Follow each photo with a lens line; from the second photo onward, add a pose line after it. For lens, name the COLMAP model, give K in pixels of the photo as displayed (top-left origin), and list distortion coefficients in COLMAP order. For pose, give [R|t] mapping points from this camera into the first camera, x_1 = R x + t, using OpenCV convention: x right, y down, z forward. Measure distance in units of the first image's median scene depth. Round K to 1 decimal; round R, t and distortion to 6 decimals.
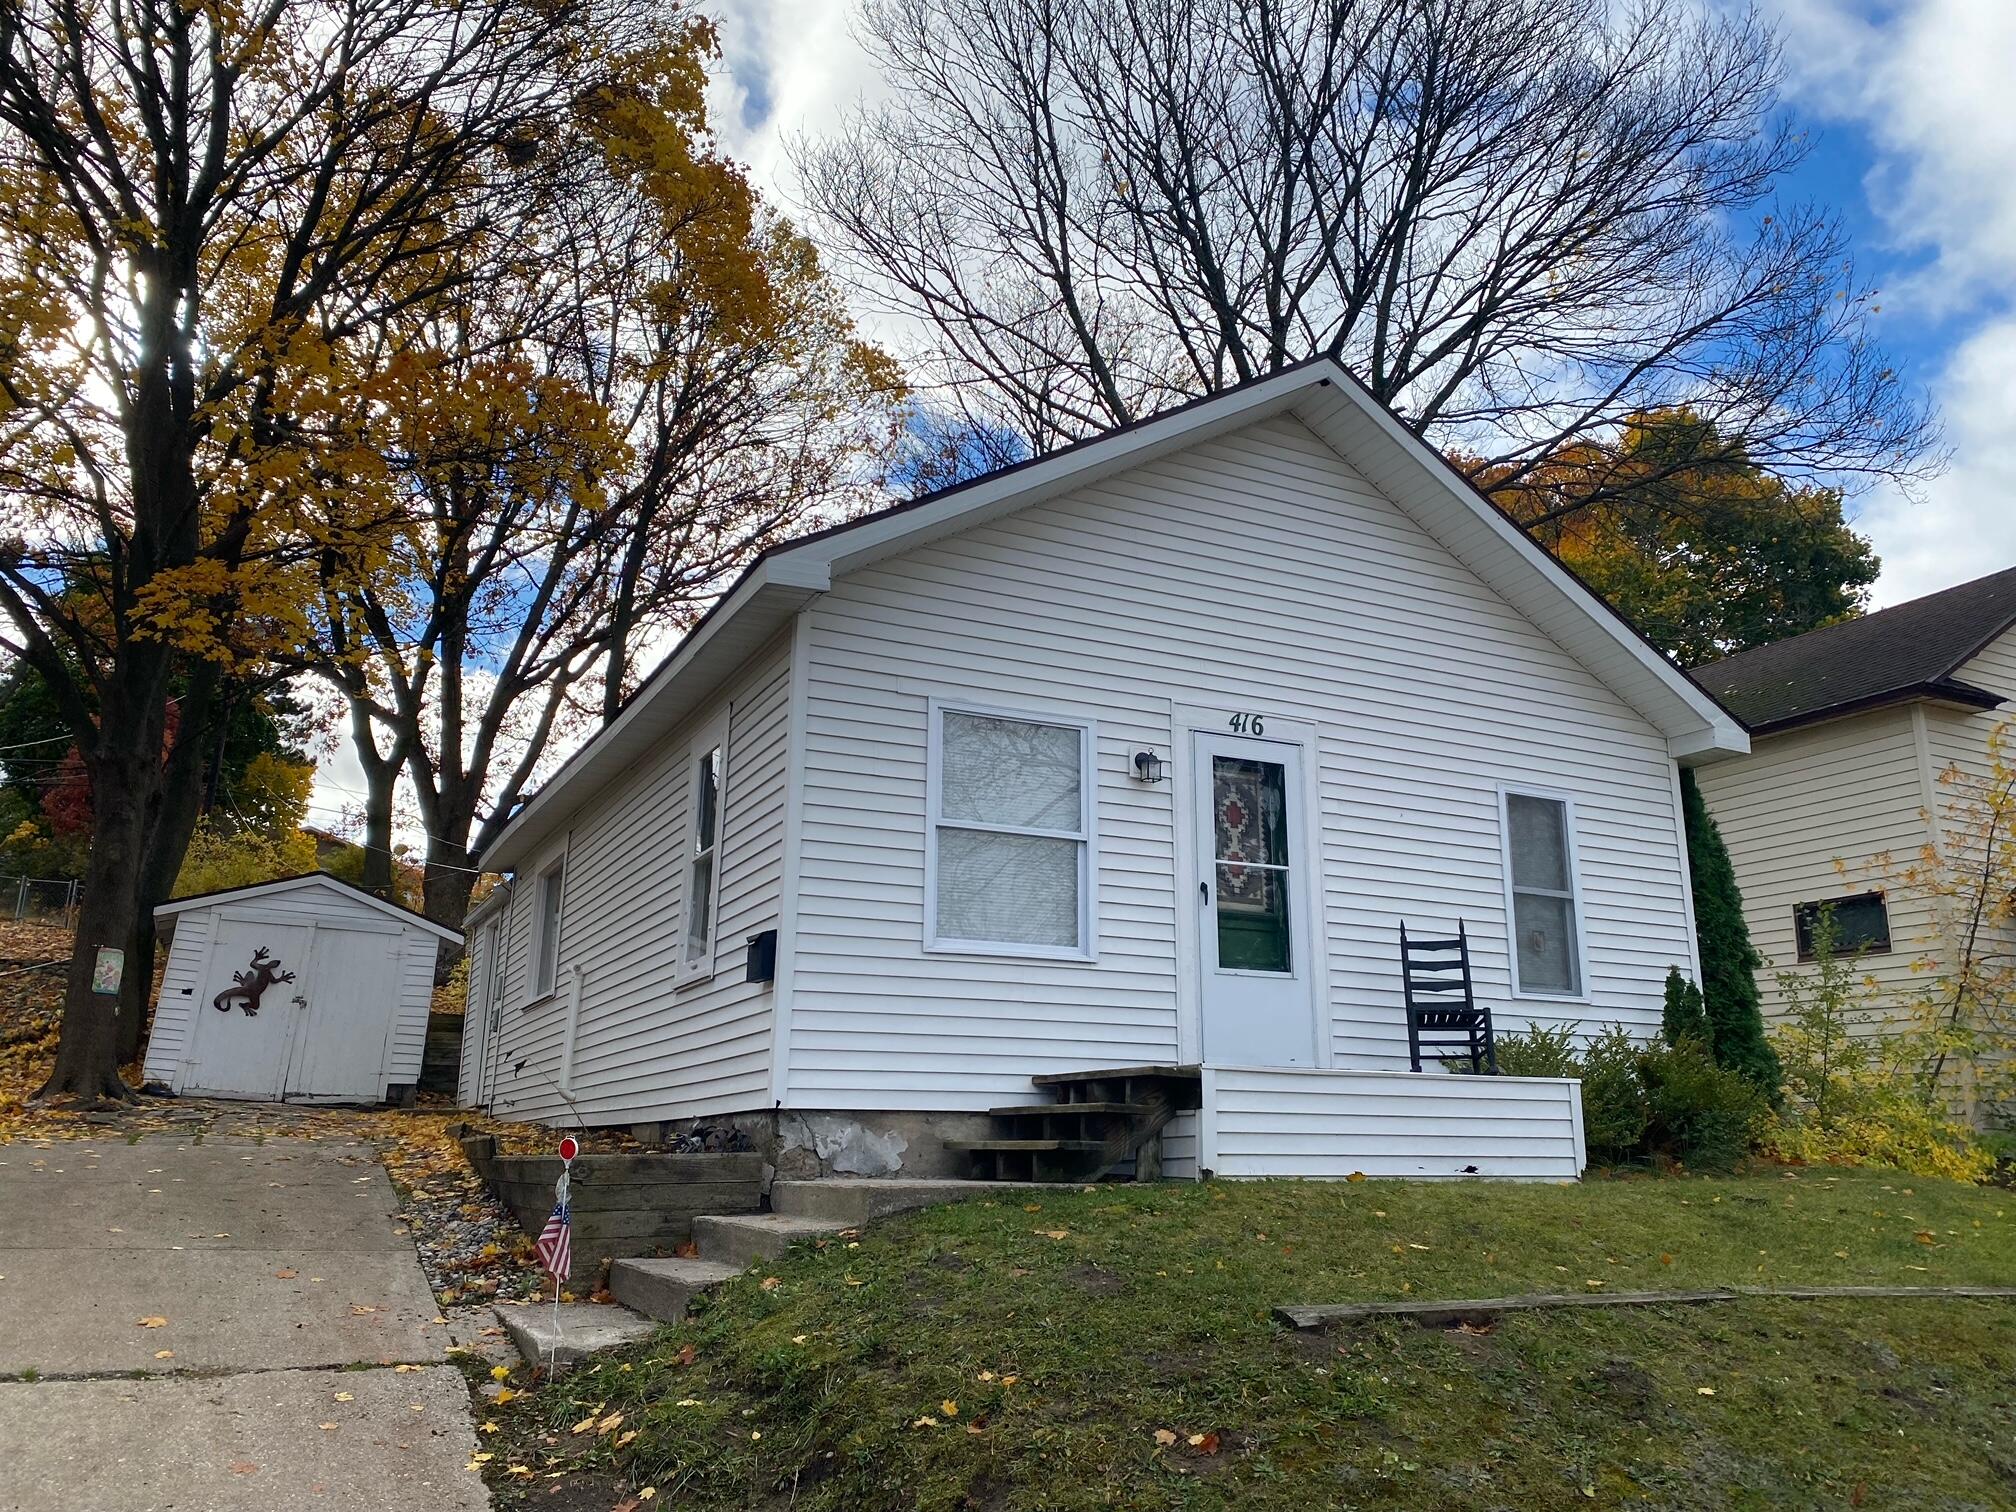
lens RADIAL K [[1538.6, 0, 1008.0], [0, 1538.6, 751.3], [0, 0, 1]] dist [0.051147, -0.058486]
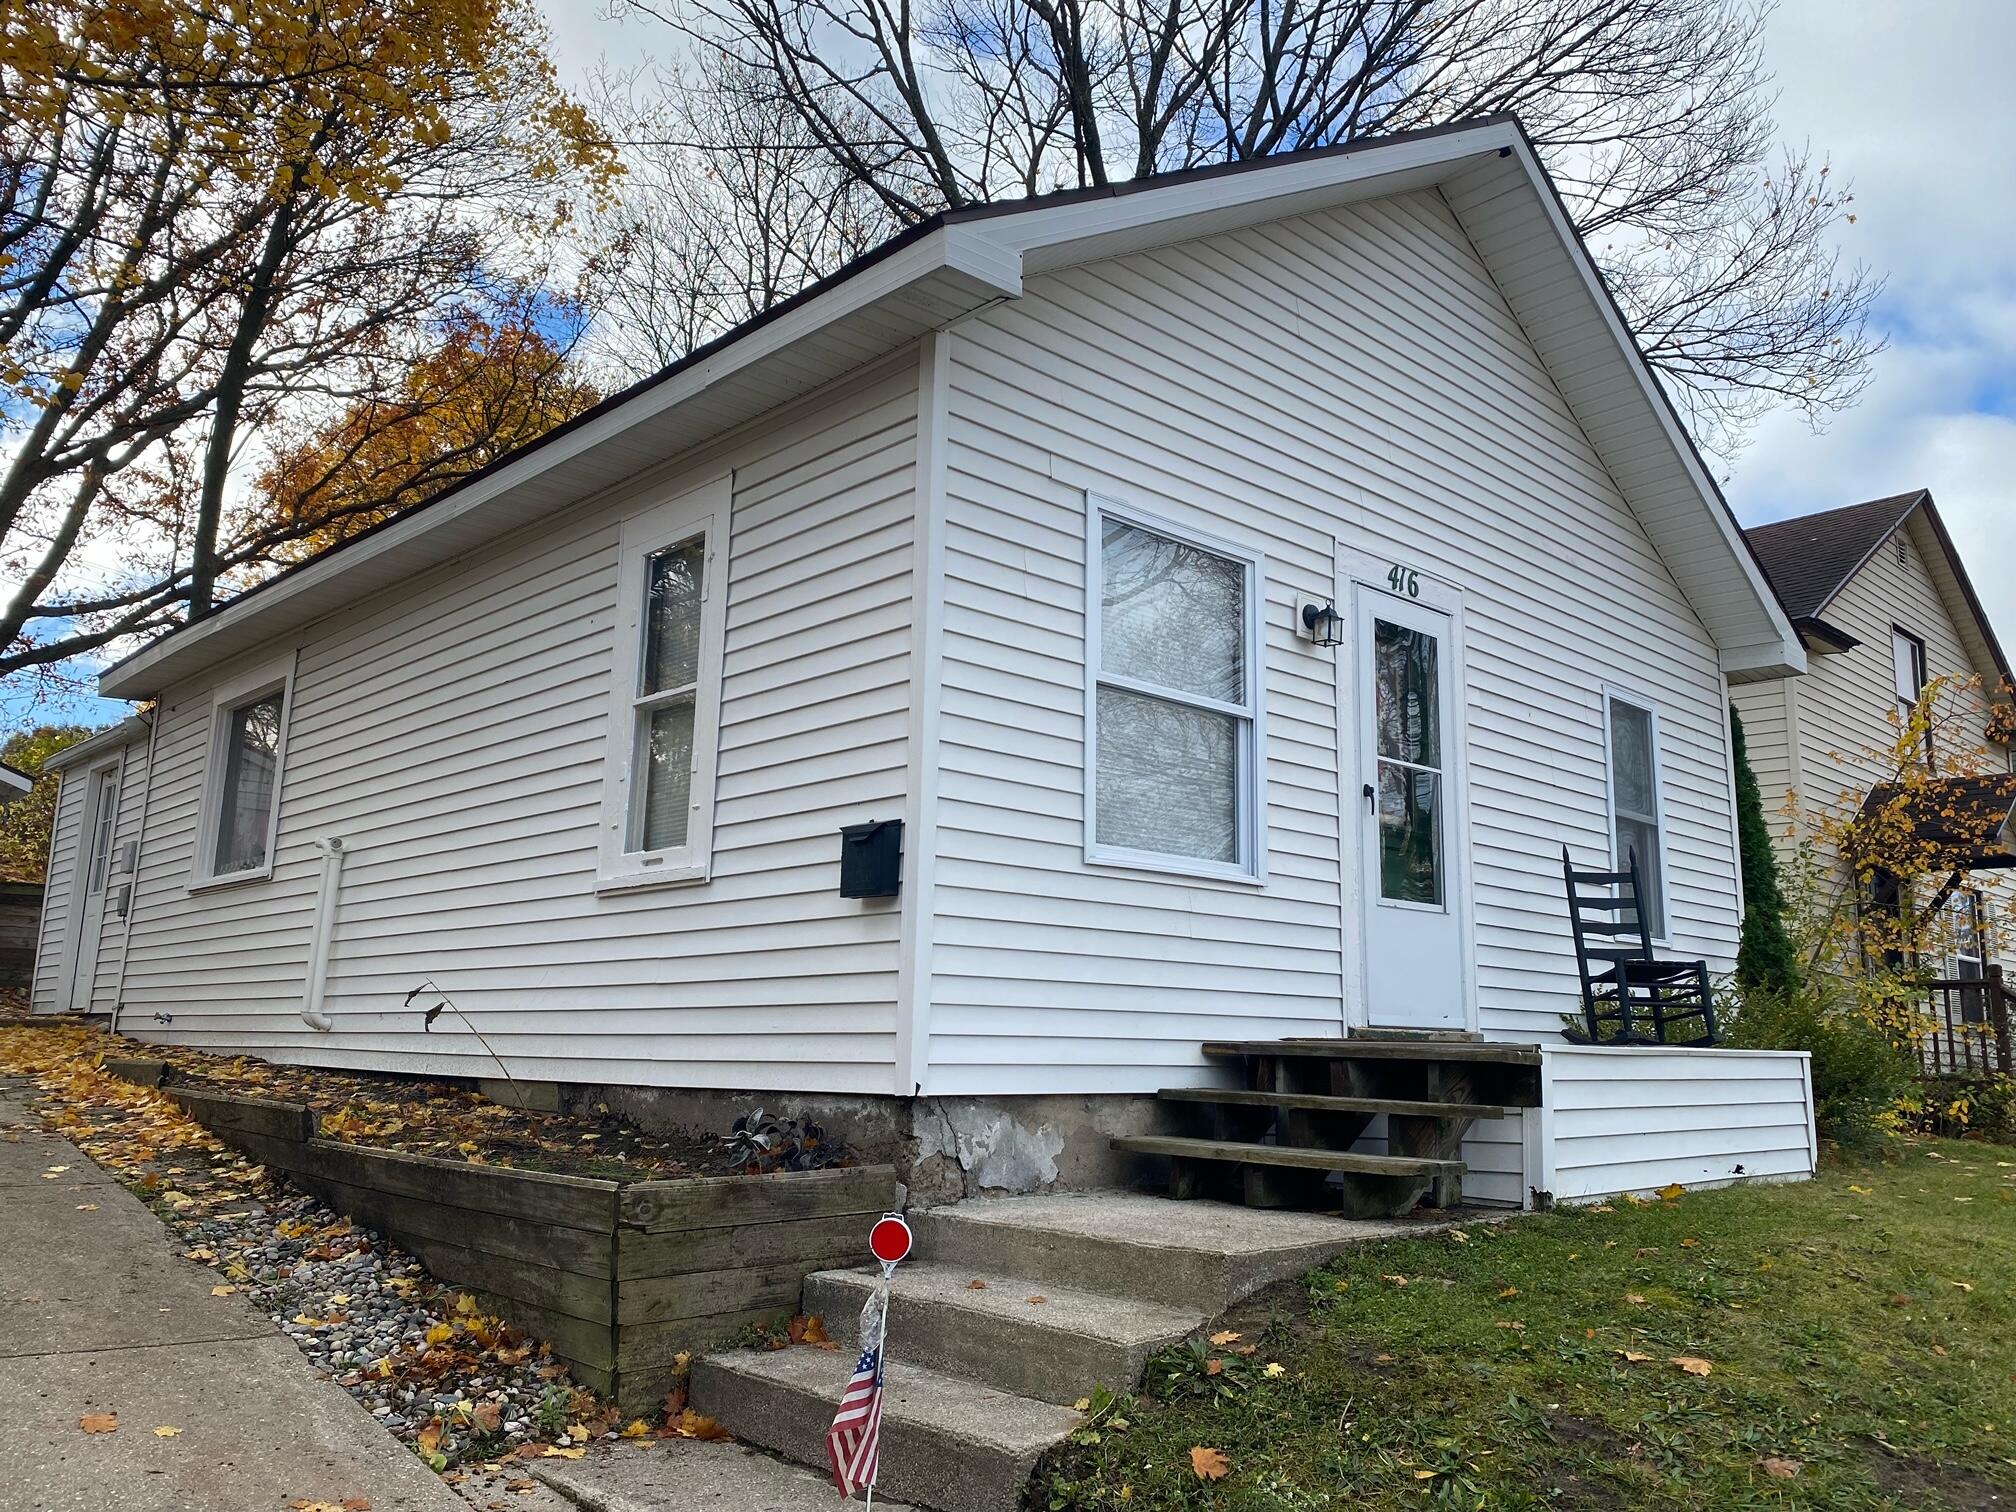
lens RADIAL K [[1538.6, 0, 1007.5], [0, 1538.6, 760.8], [0, 0, 1]] dist [0.051147, -0.058486]
pose [[0.955132, 0.065570, 0.288831, -0.256963], [-0.088585, 0.993790, 0.067332, 0.037792], [-0.282622, -0.089897, 0.955010, 0.323479]]
